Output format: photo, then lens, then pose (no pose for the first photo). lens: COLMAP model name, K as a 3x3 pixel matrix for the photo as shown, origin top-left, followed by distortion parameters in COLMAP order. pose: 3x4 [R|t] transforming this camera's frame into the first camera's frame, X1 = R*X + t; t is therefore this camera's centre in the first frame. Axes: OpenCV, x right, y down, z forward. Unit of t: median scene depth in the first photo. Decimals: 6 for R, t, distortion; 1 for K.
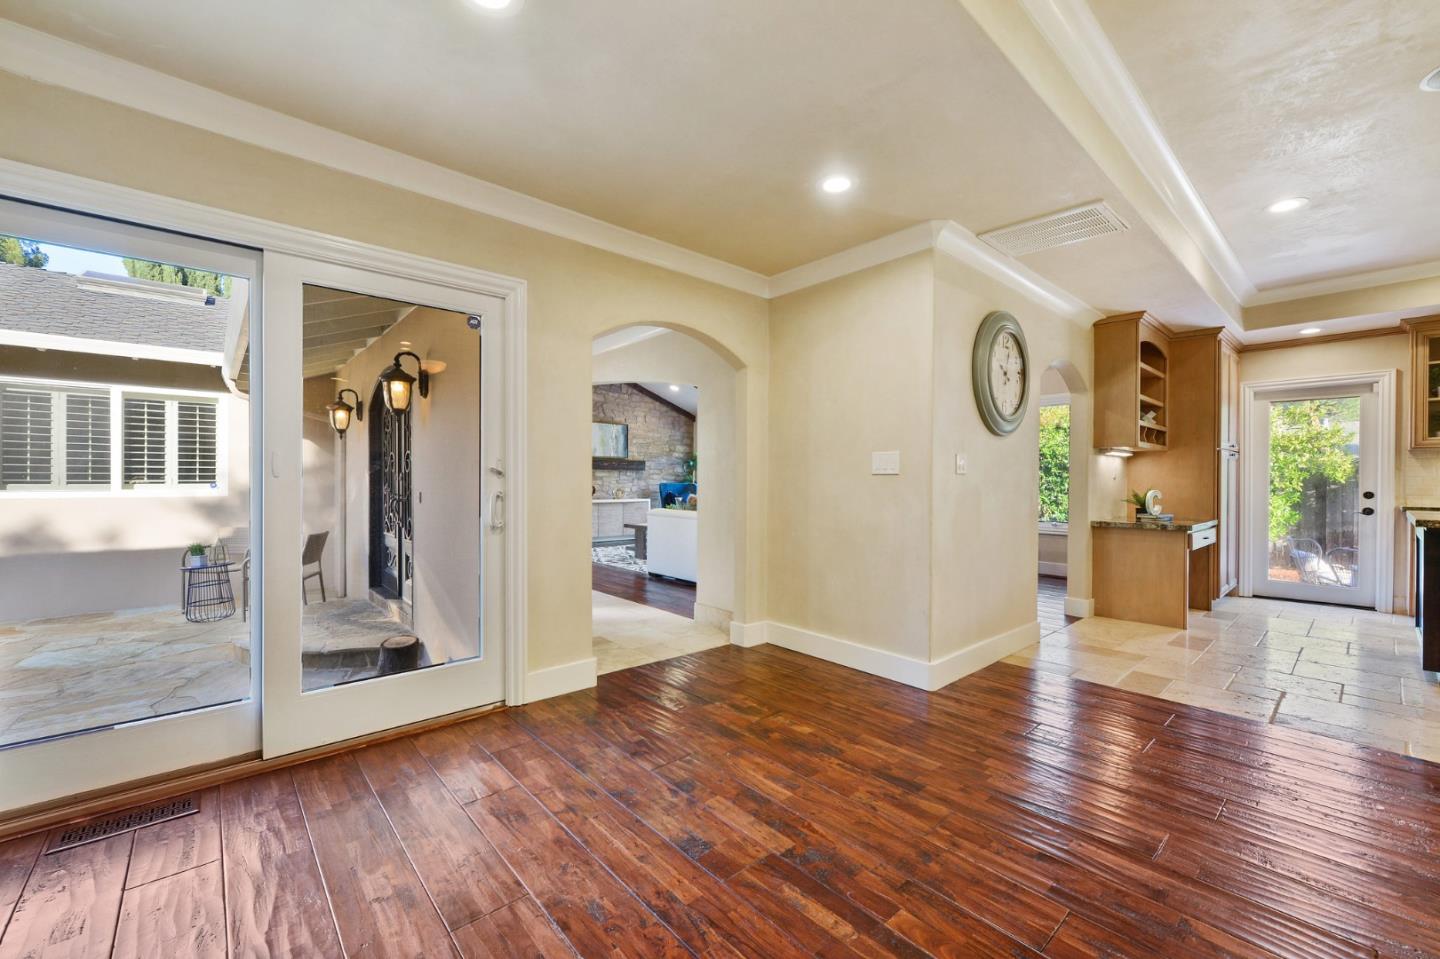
lens RADIAL K [[572.6, 0, 717.4], [0, 572.6, 482.4], [0, 0, 1]] dist [0.001170, 0.000062]
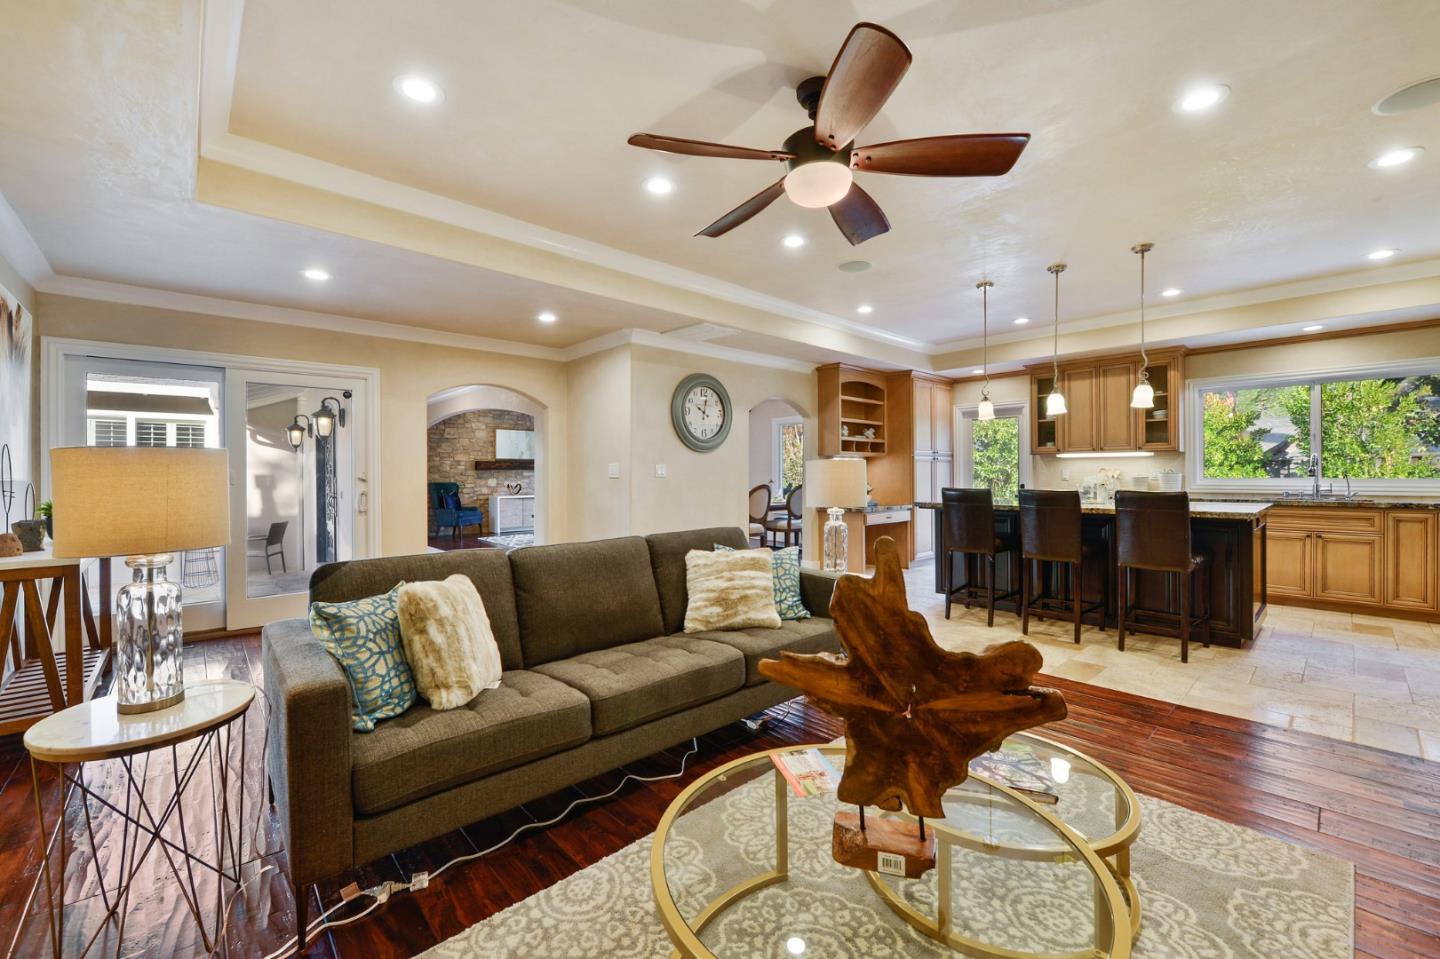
lens RADIAL K [[573.4, 0, 716.0], [0, 573.4, 474.5], [0, 0, 1]] dist [-0.017405, -0.000081]
pose [[0.999845, -0.009654, 0.014699, 0.355477], [0.009719, 0.999943, -0.004349, -0.008654], [-0.014656, 0.004491, 0.999883, -0.398814]]
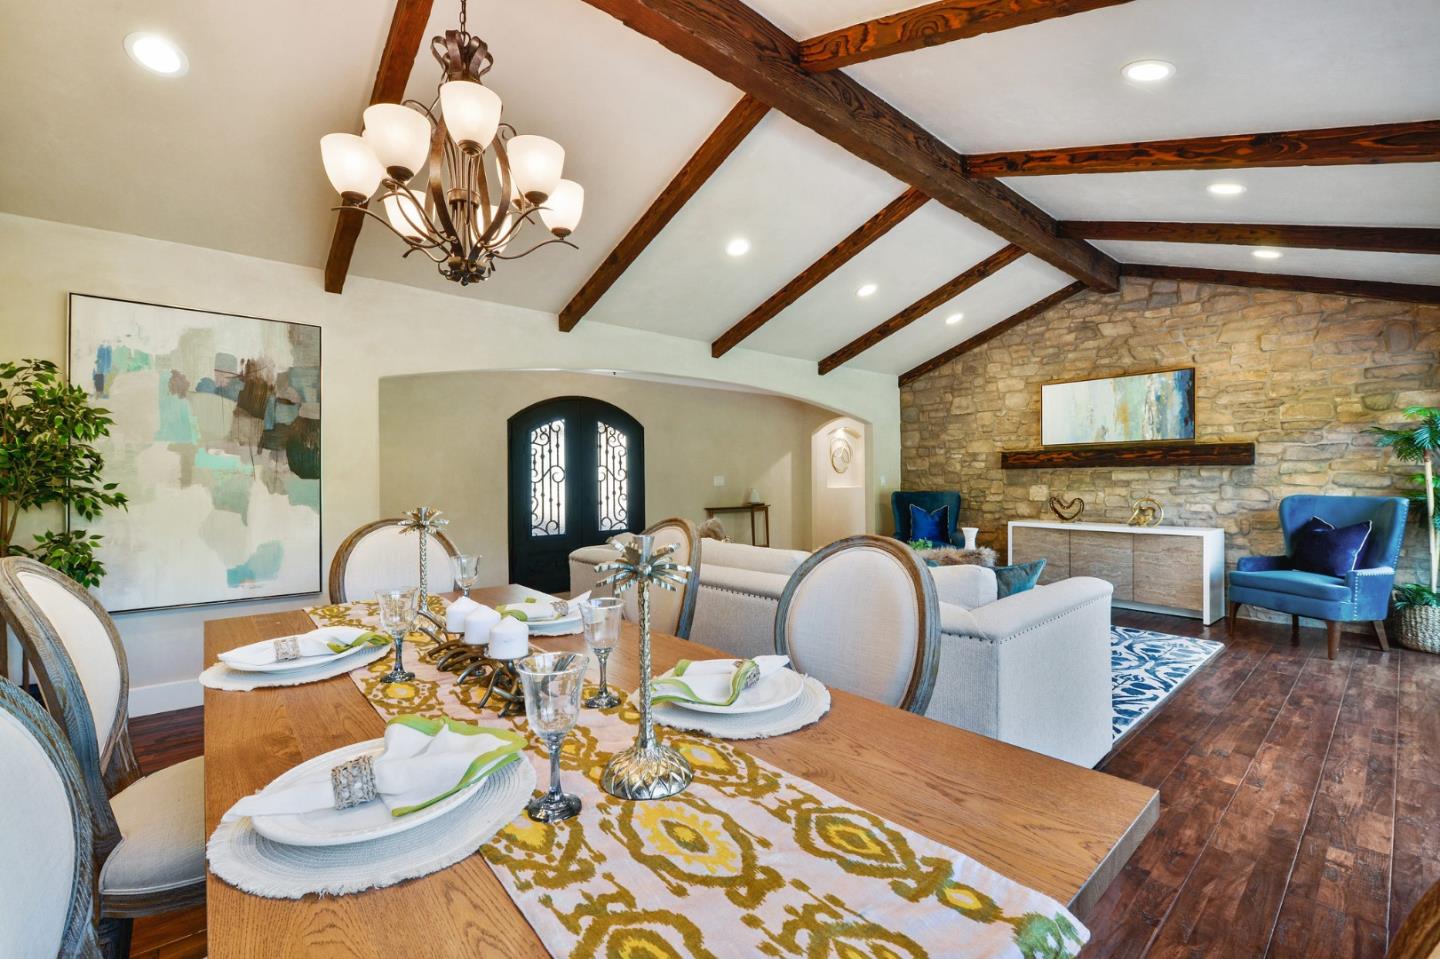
lens RADIAL K [[584.9, 0, 708.4], [0, 584.9, 476.6], [0, 0, 1]] dist [-0.019507, -0.000021]
pose [[-0.000495, -0.009856, -0.999951, 0.675265], [-0.001502, 0.999950, -0.009855, -0.016745], [0.999999, 0.001497, -0.000510, 1.333825]]
